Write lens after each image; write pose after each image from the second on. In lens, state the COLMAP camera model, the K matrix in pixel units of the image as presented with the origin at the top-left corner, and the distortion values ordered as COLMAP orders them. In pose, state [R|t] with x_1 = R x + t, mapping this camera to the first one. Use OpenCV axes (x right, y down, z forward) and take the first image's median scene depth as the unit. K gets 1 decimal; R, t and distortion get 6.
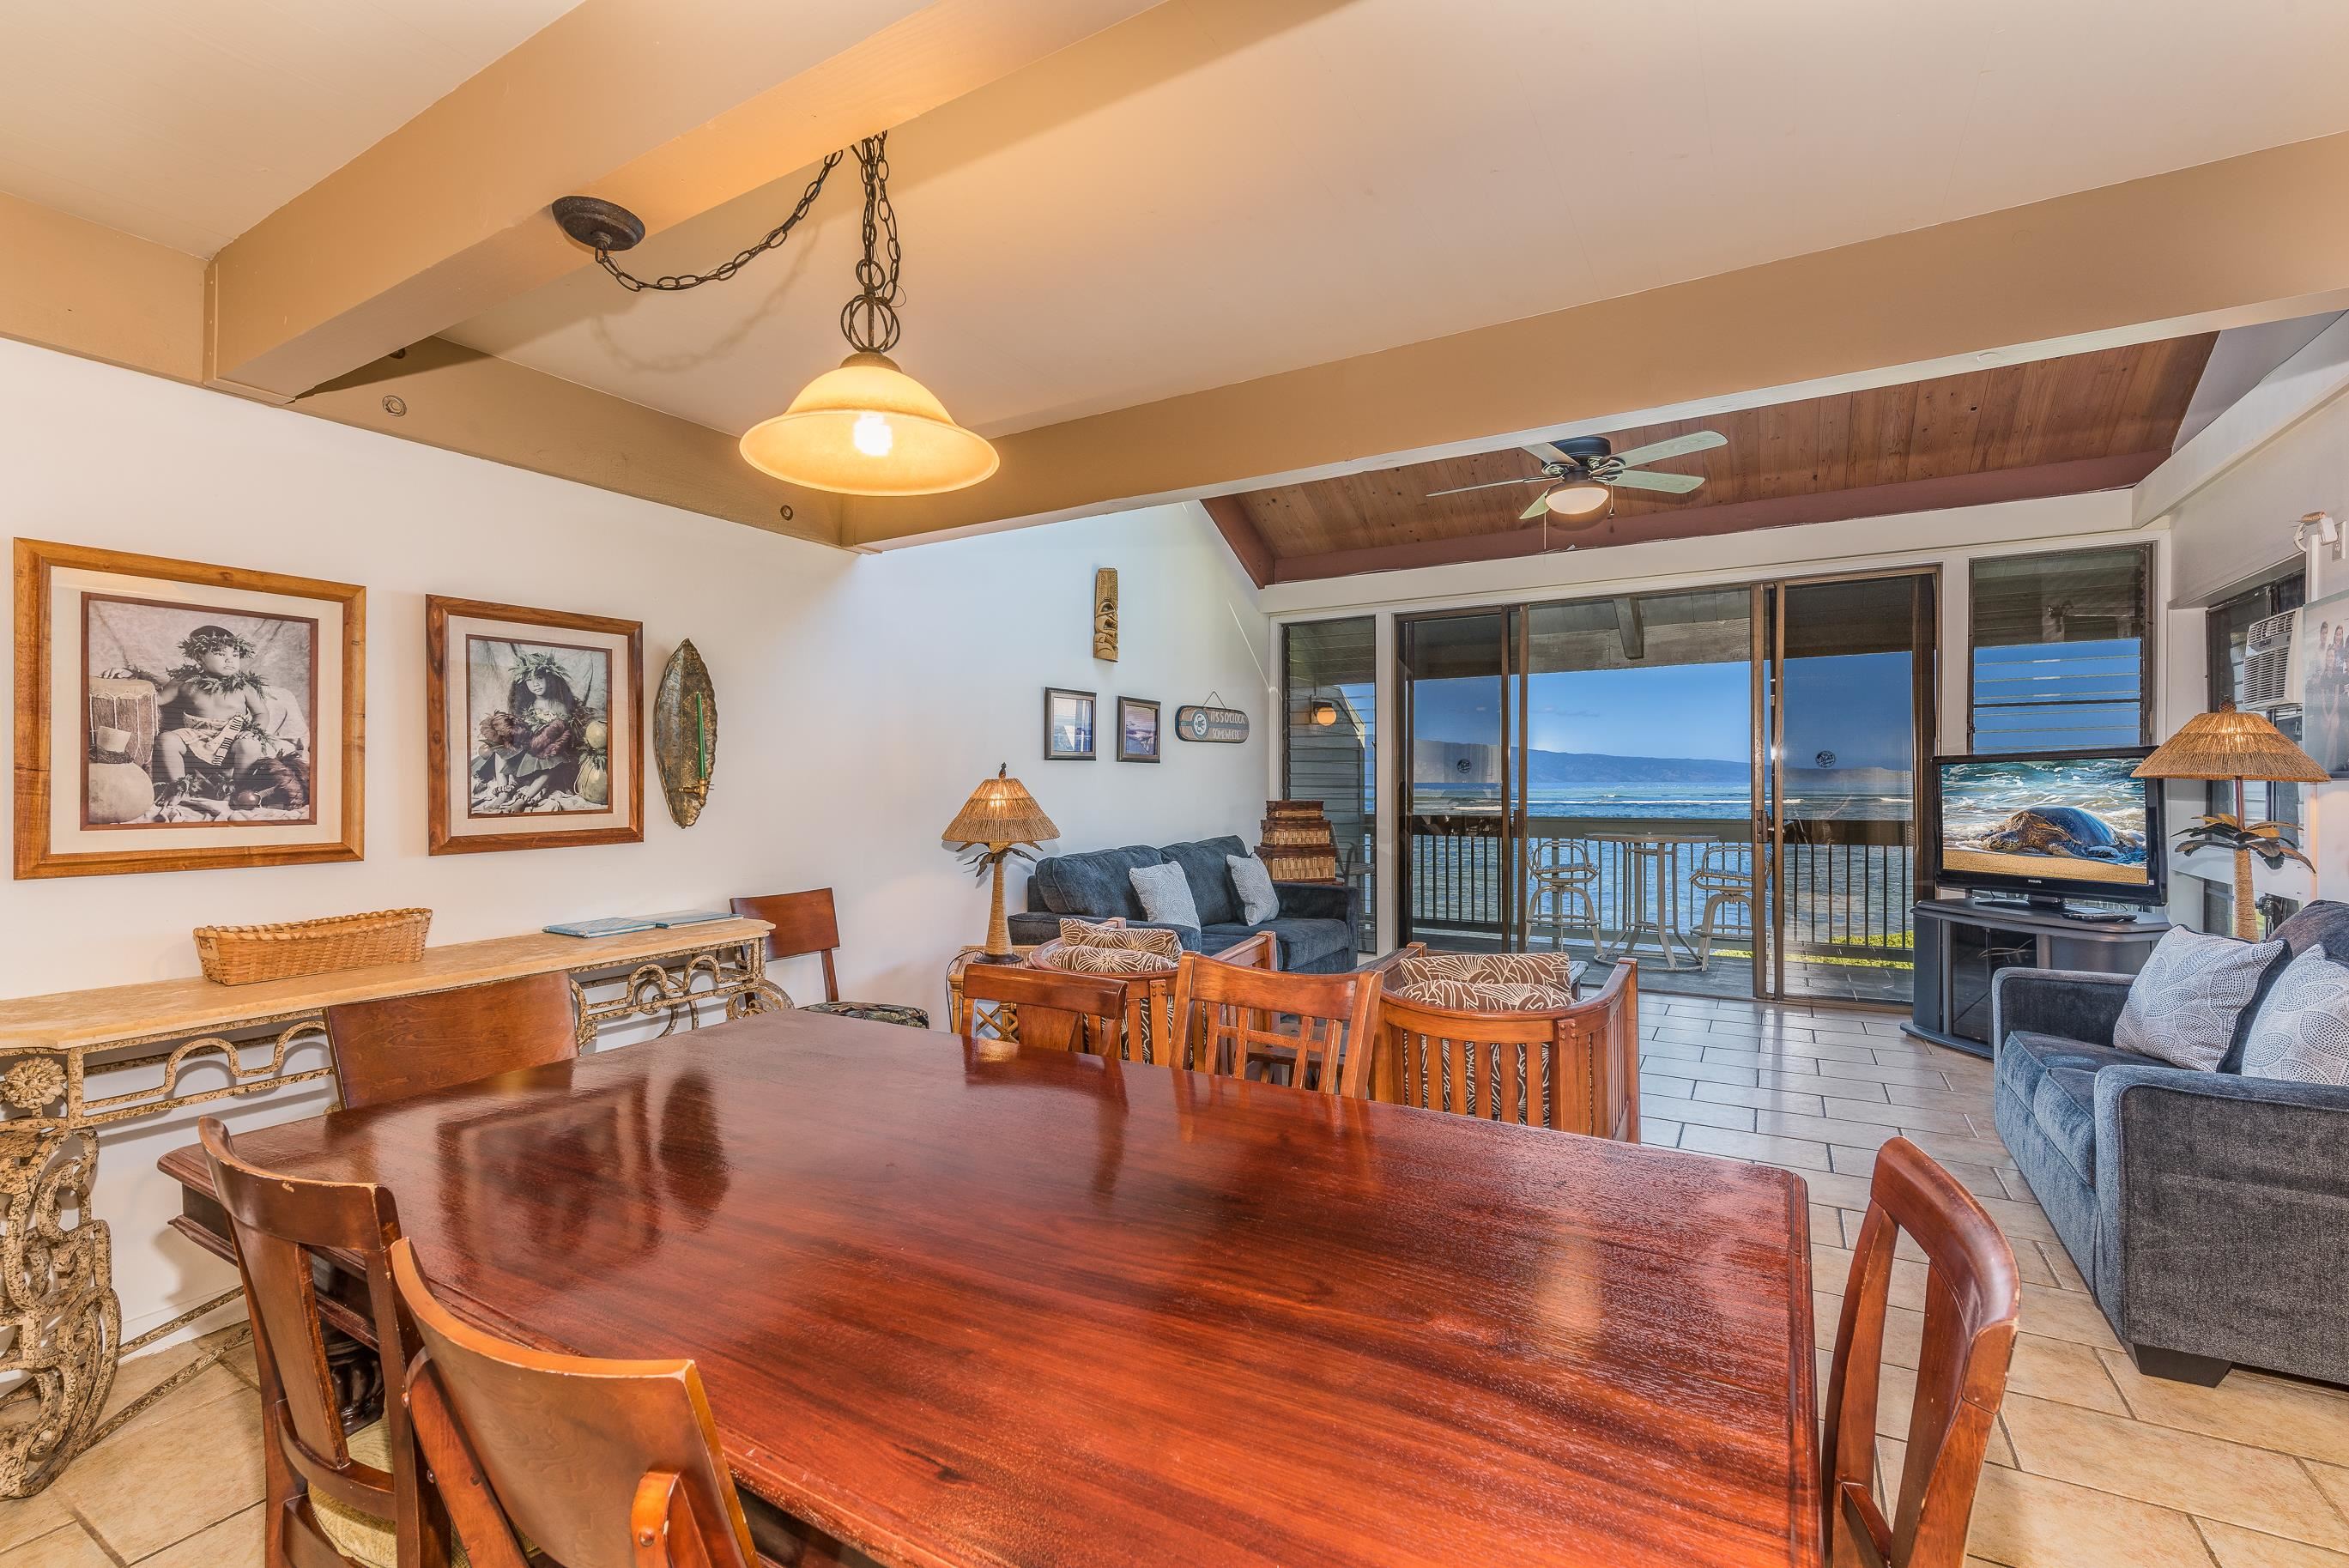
lens RADIAL K [[1014.1, 0, 1183.3], [0, 1014.1, 787.7], [0, 0, 1]] dist [0.005928, -0.000821]
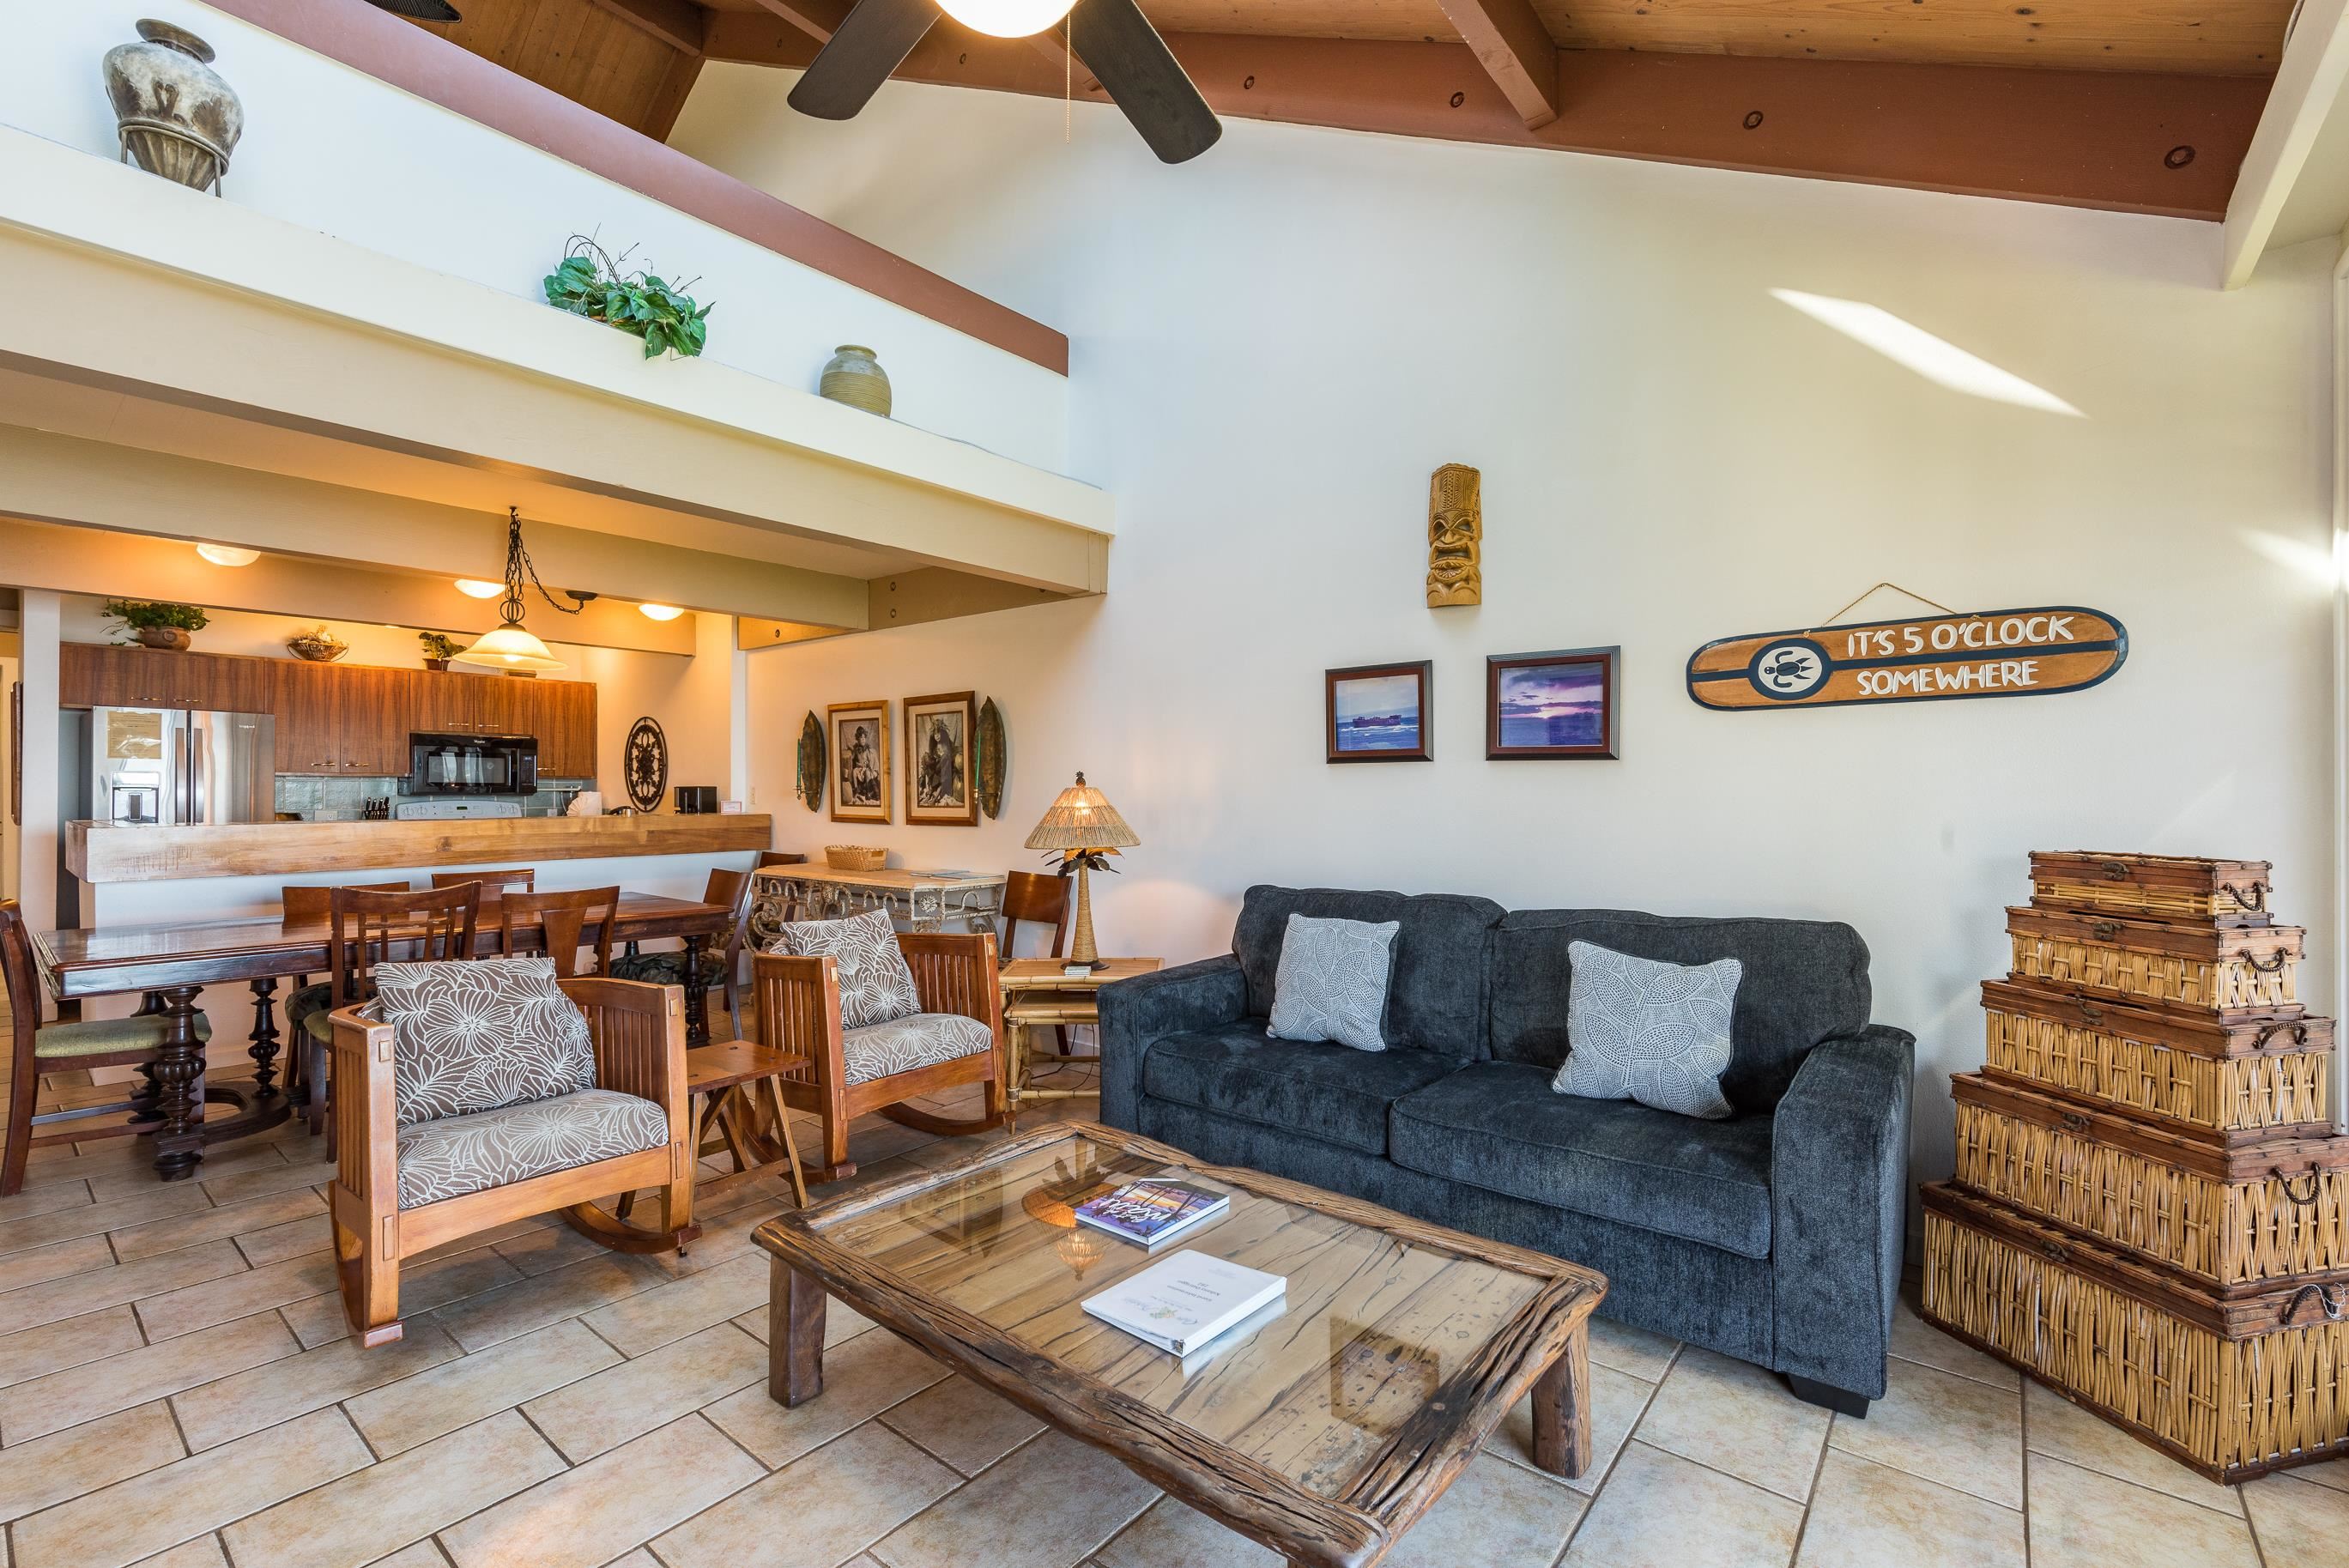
lens RADIAL K [[1014.1, 0, 1180.8], [0, 1014.1, 788.3], [0, 0, 1]] dist [0.005928, -0.000821]
pose [[-0.155976, -0.000445, -0.987761, 0.651195], [-0.010255, 0.999947, 0.001169, -0.008348], [0.987708, 0.010312, -0.155972, 1.016805]]
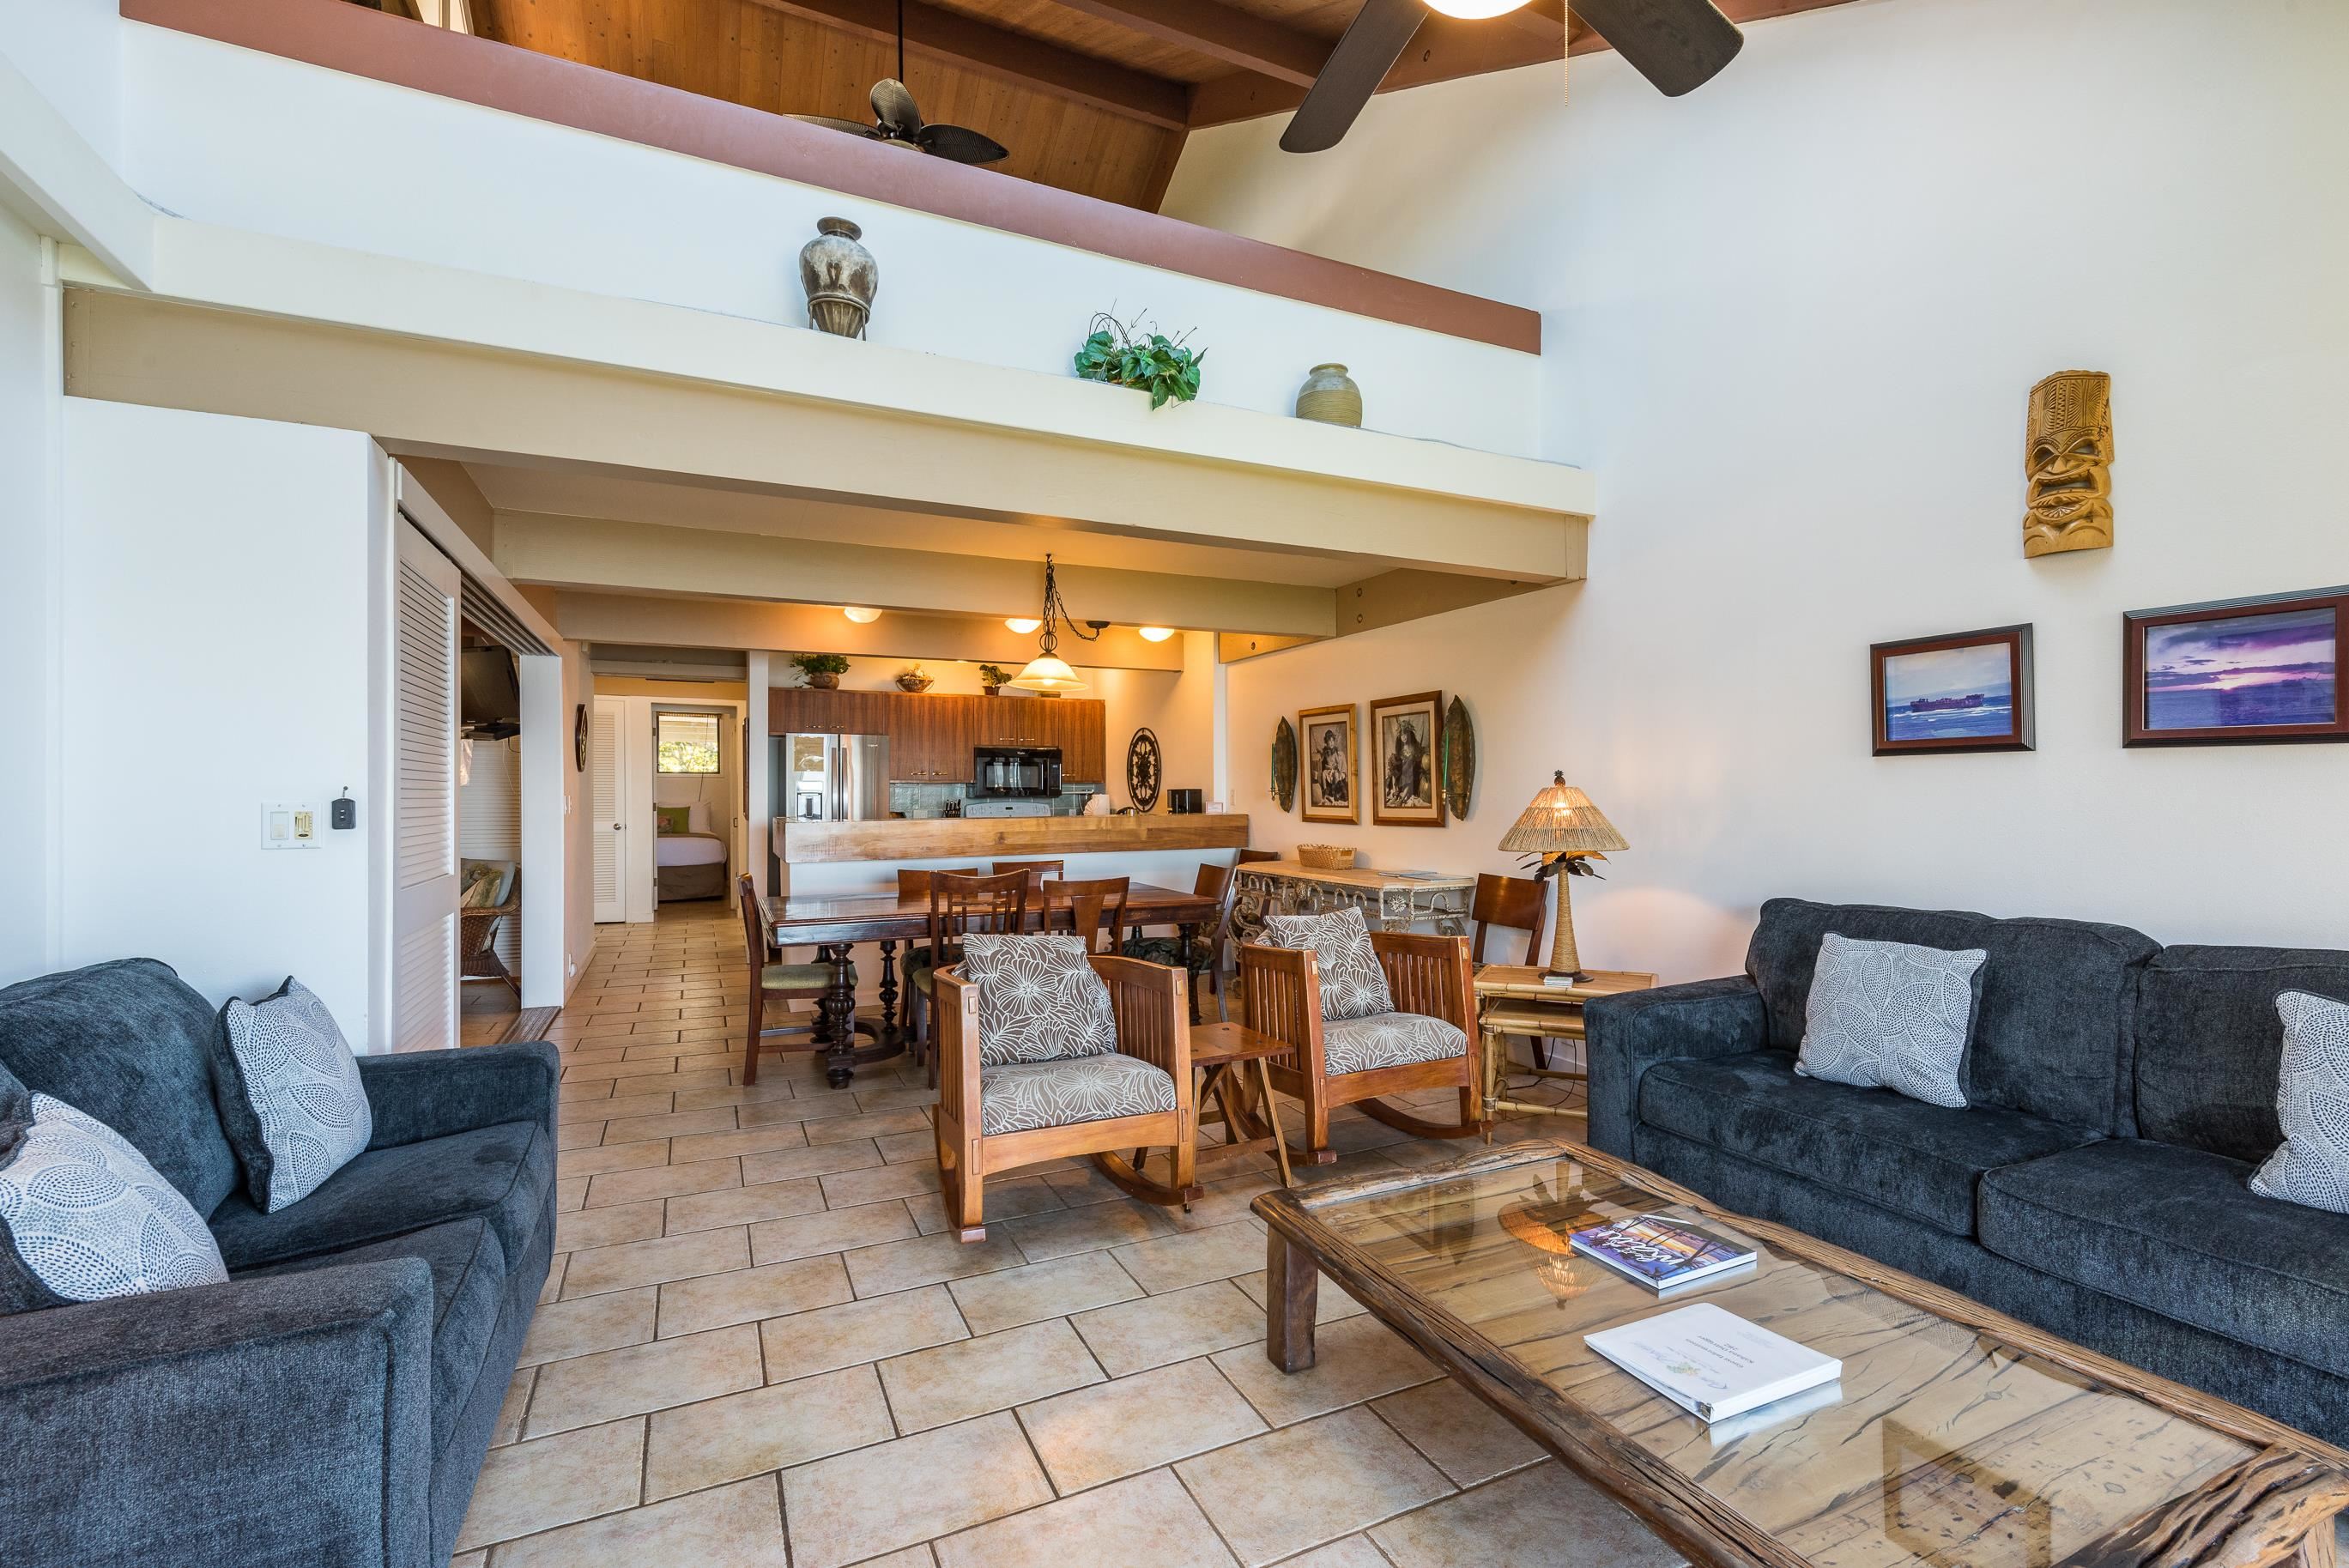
lens RADIAL K [[1014.1, 0, 1183.9], [0, 1014.1, 788.8], [0, 0, 1]] dist [0.005928, -0.000821]
pose [[-0.560785, 0.001907, -0.827960, 0.655395], [-0.001779, 0.999992, 0.003508, -0.008225], [0.827960, 0.003440, -0.560777, 1.005907]]
